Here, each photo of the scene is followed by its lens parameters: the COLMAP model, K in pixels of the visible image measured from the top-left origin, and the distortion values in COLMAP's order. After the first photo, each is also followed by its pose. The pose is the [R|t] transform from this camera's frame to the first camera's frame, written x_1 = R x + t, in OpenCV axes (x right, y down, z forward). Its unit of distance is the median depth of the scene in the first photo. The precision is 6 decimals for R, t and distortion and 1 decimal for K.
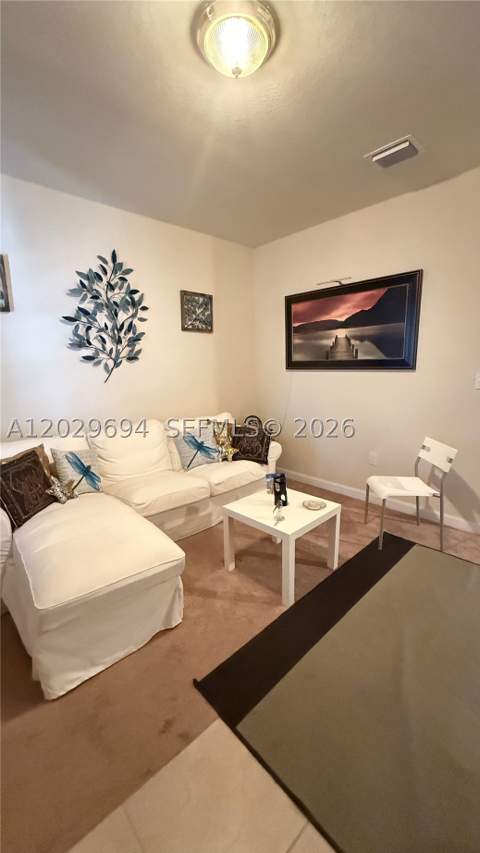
lens RADIAL K [[342.4, 0, 242.3], [0, 342.4, 425.8], [0, 0, 1]] dist [-0.000662, 0.000335]
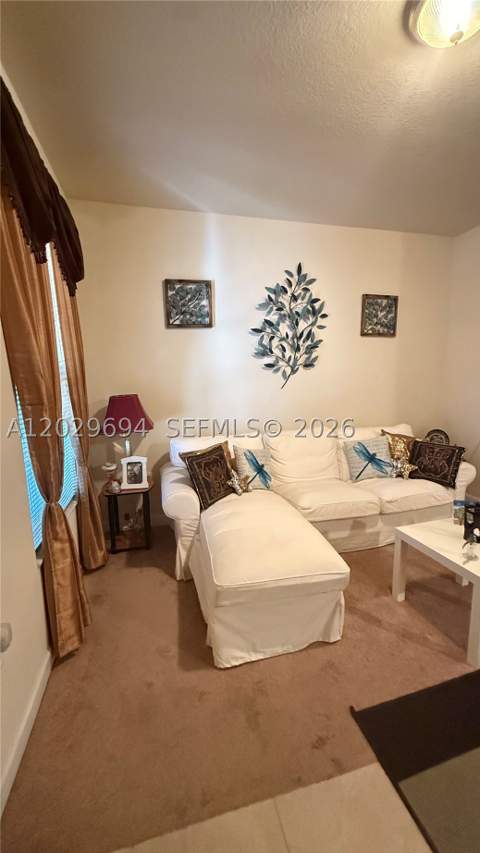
lens RADIAL K [[342.4, 0, 240.2], [0, 342.4, 425.5], [0, 0, 1]] dist [-0.000662, 0.000335]
pose [[0.883413, 0.069614, -0.463395, -0.015001], [-0.079093, 0.996867, -0.001026, 0.000400], [0.461872, 0.037557, 0.886151, 0.001624]]
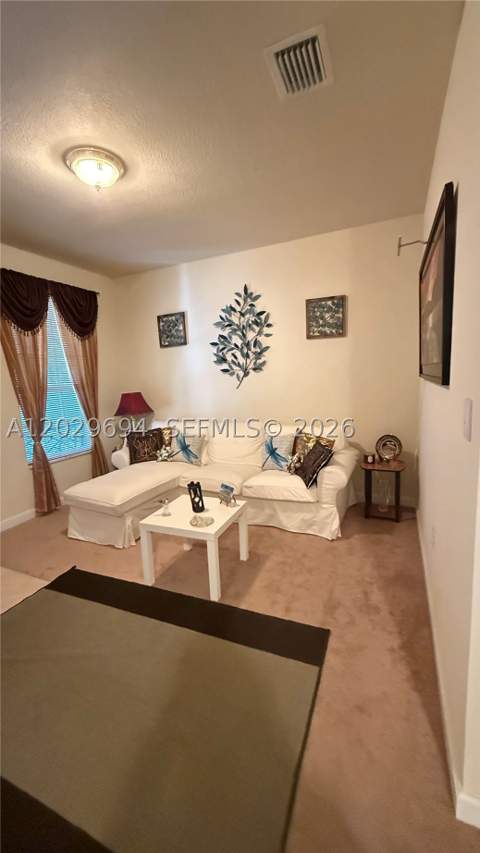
lens RADIAL K [[342.4, 0, 239.6], [0, 342.4, 426.6], [0, 0, 1]] dist [-0.000662, 0.000335]
pose [[0.387379, 0.134618, -0.912039, 0.848639], [-0.124098, 0.987892, 0.093104, -0.110196], [0.913530, 0.077116, 0.399395, 0.519451]]
